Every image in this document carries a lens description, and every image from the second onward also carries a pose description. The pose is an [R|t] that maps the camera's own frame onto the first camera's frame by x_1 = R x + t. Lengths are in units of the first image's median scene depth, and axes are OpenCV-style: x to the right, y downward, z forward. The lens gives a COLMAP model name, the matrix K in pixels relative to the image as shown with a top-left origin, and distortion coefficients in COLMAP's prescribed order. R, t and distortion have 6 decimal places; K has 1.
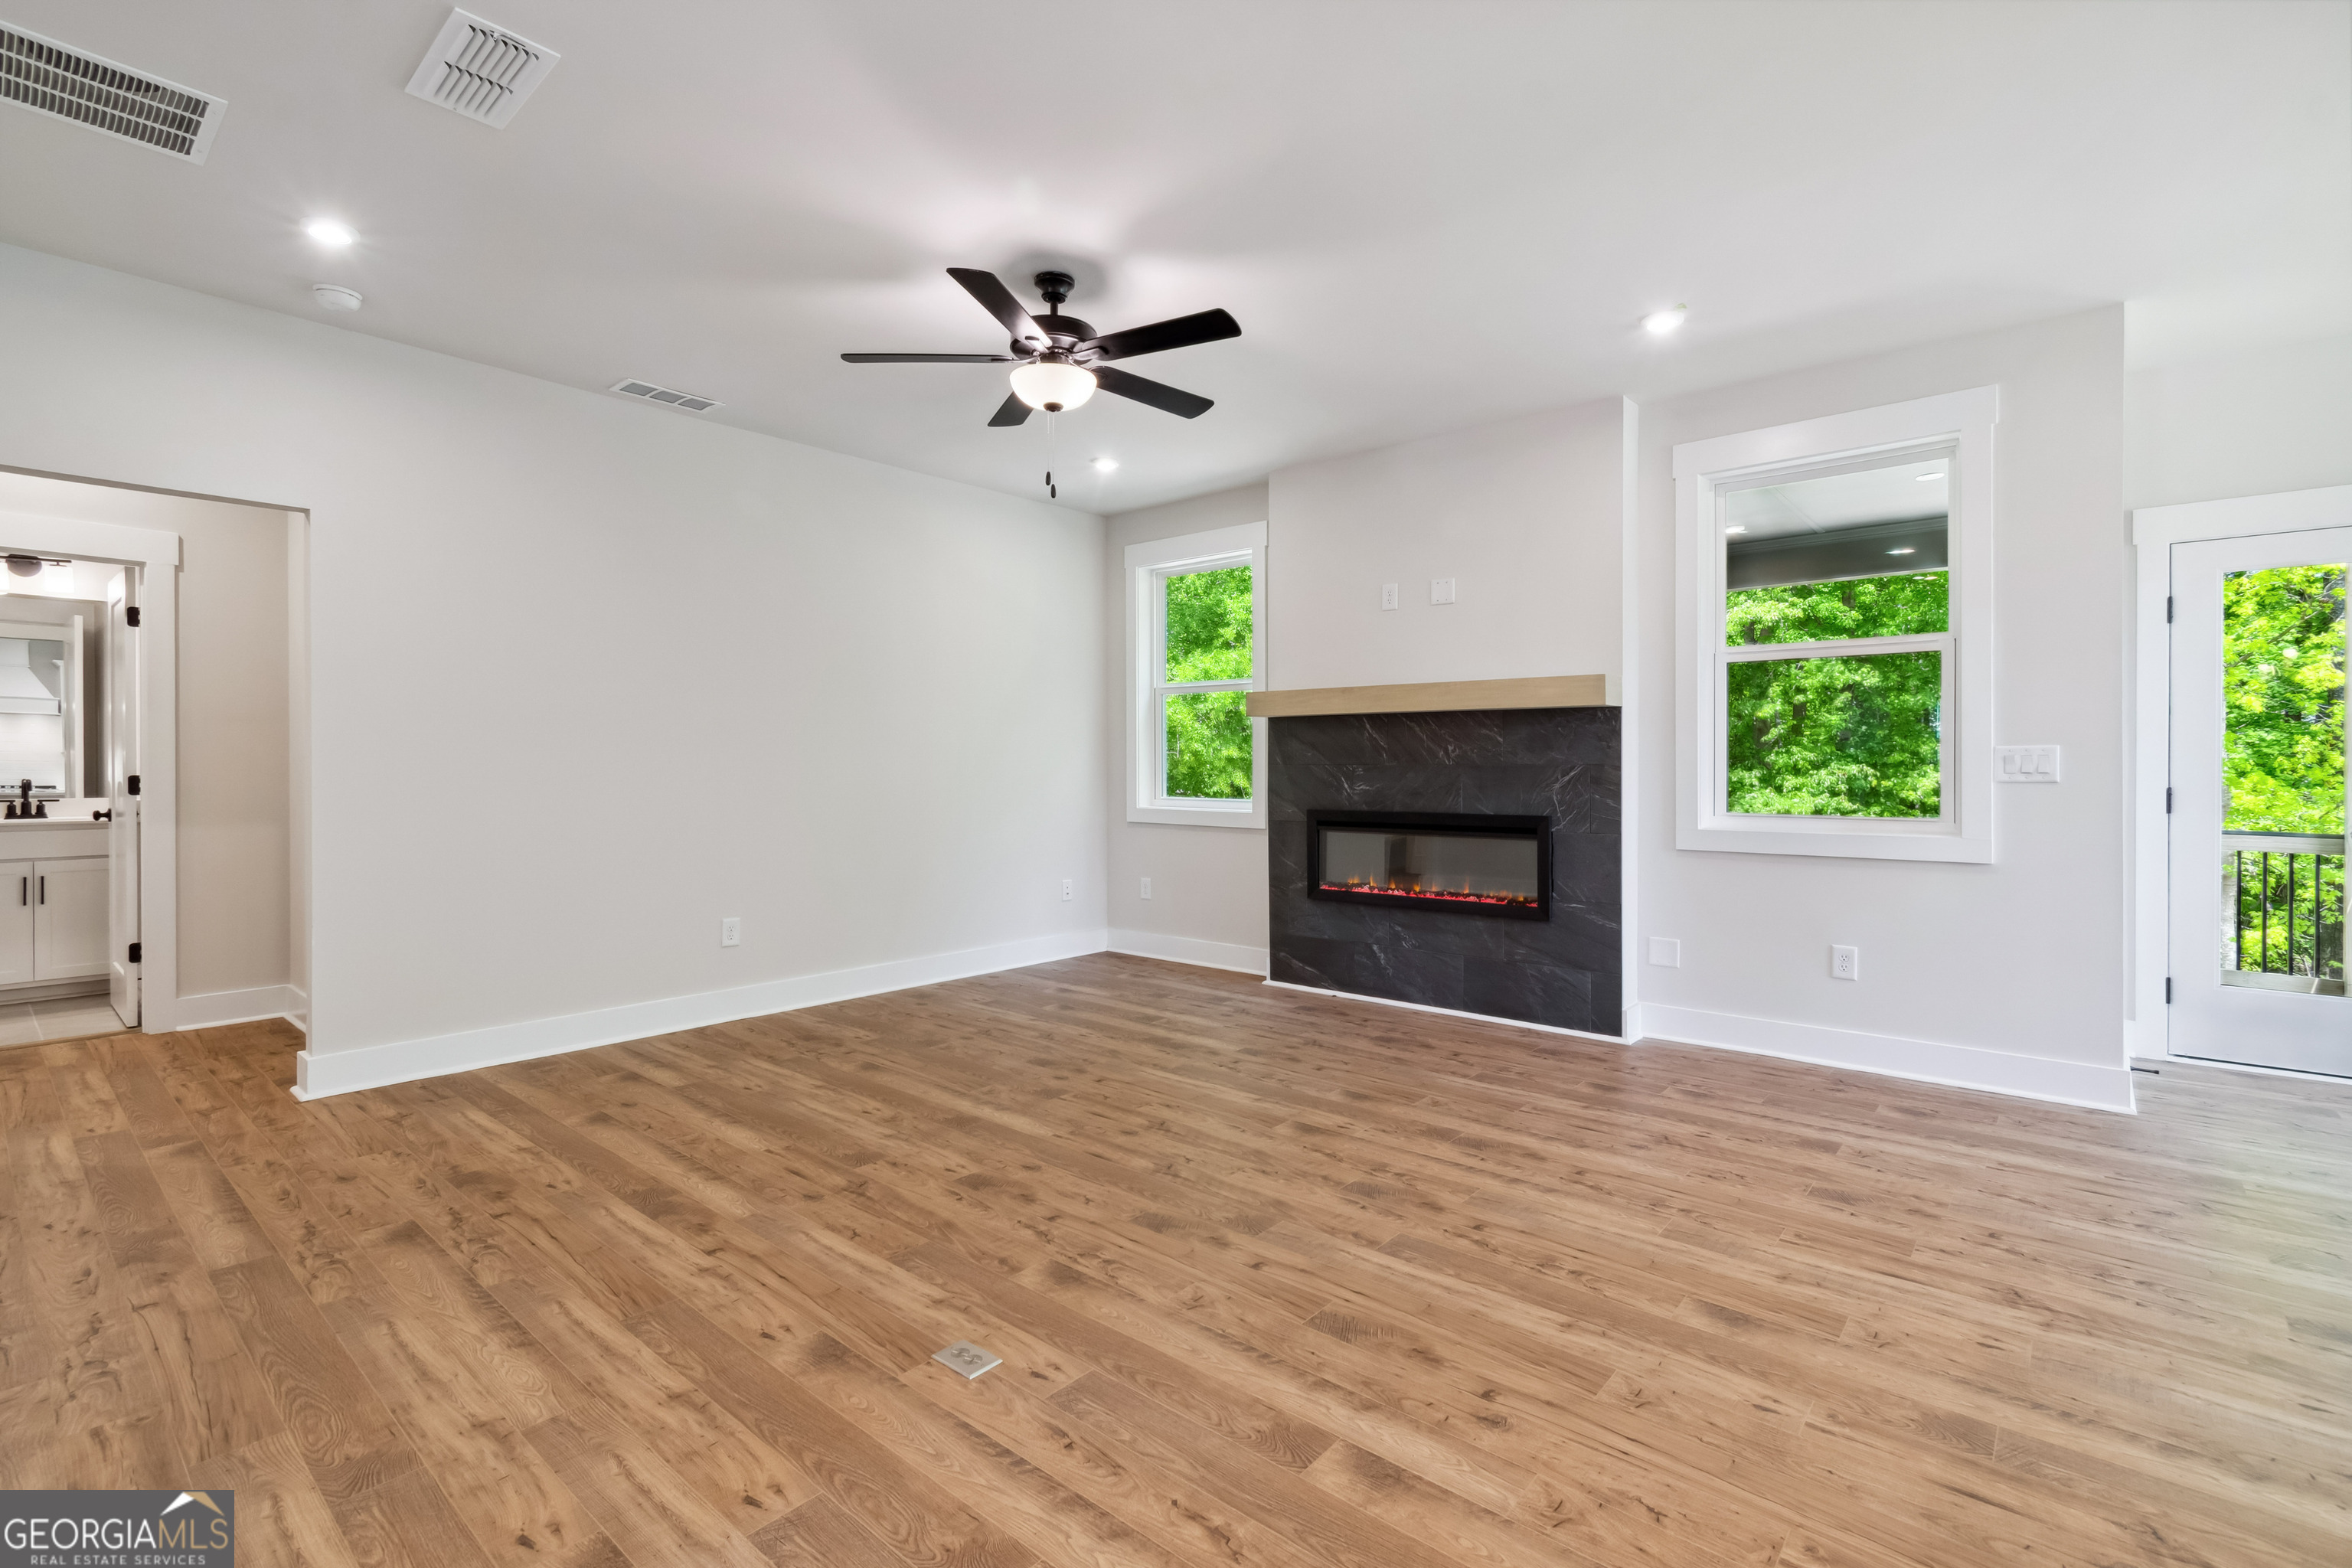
lens RADIAL K [[1068.2, 0, 1179.2], [0, 1068.2, 773.1], [0, 0, 1]] dist [0.001899, -0.002837]
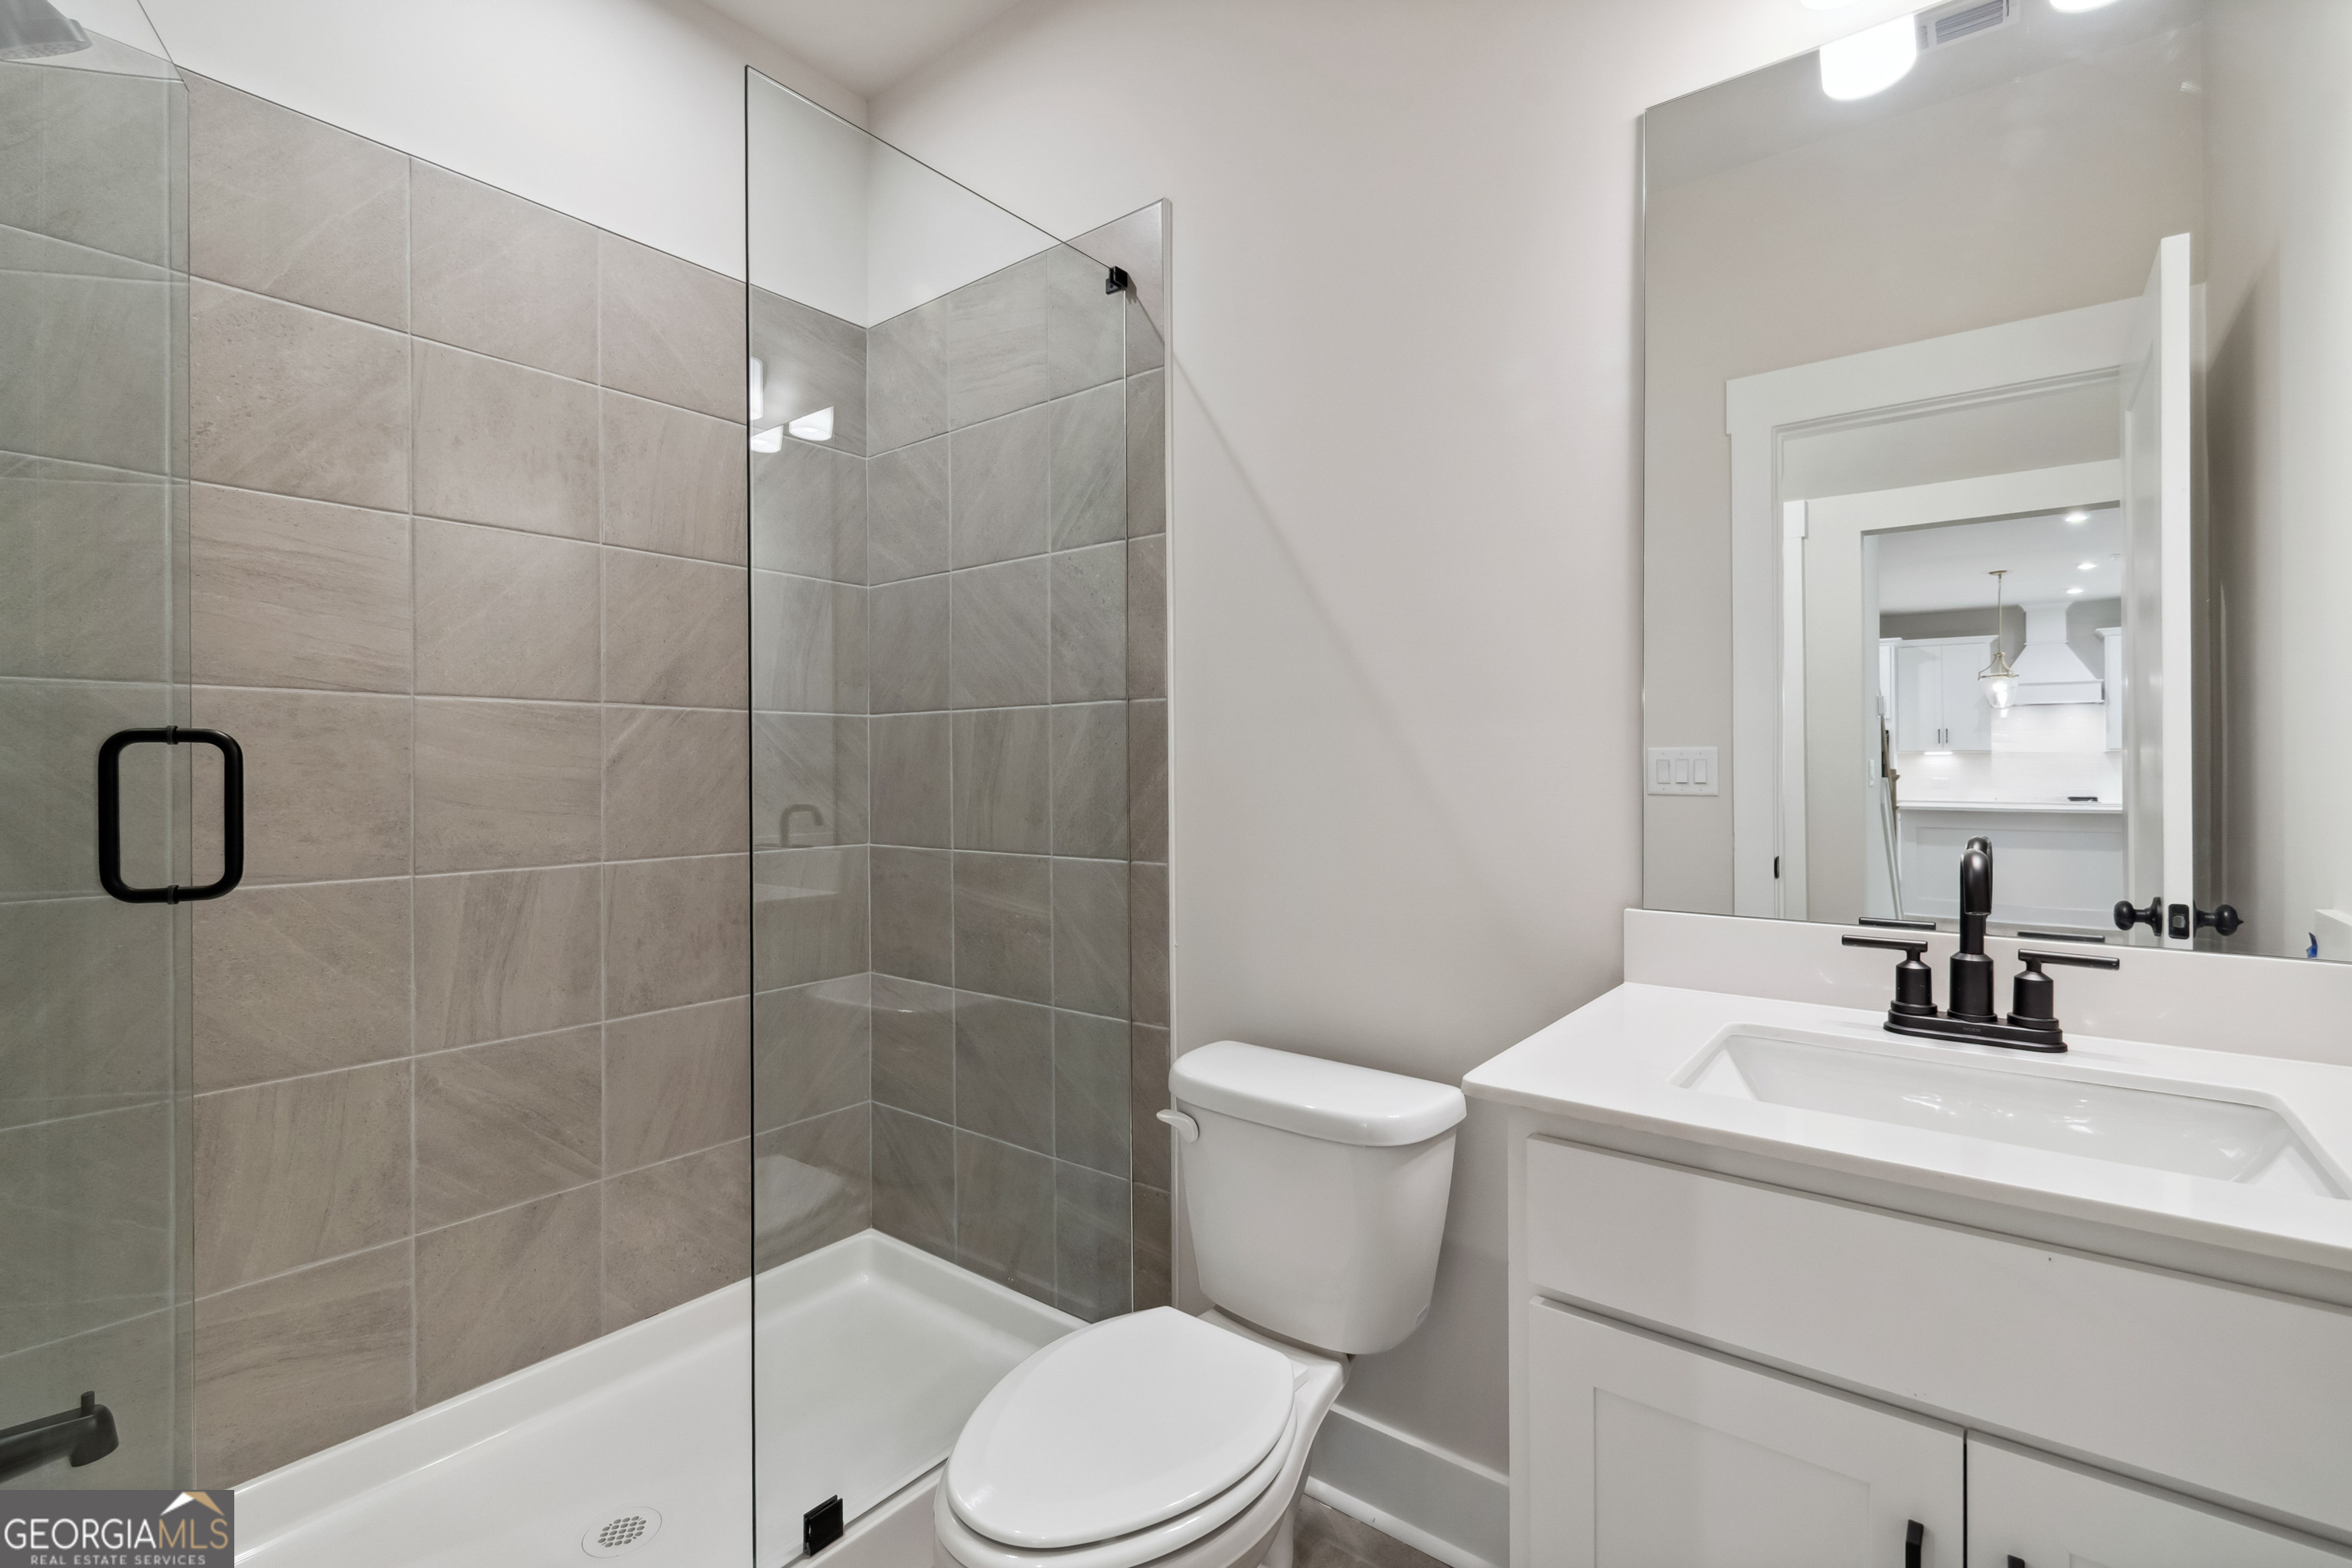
lens RADIAL K [[1068.2, 0, 1179.2], [0, 1068.2, 773.1], [0, 0, 1]] dist [0.001899, -0.002837]
pose [[0.048441, 0.002820, -0.998822, -0.879316], [-0.004808, 0.999985, 0.002590, -0.008515], [0.998814, 0.004676, 0.048454, 0.833602]]
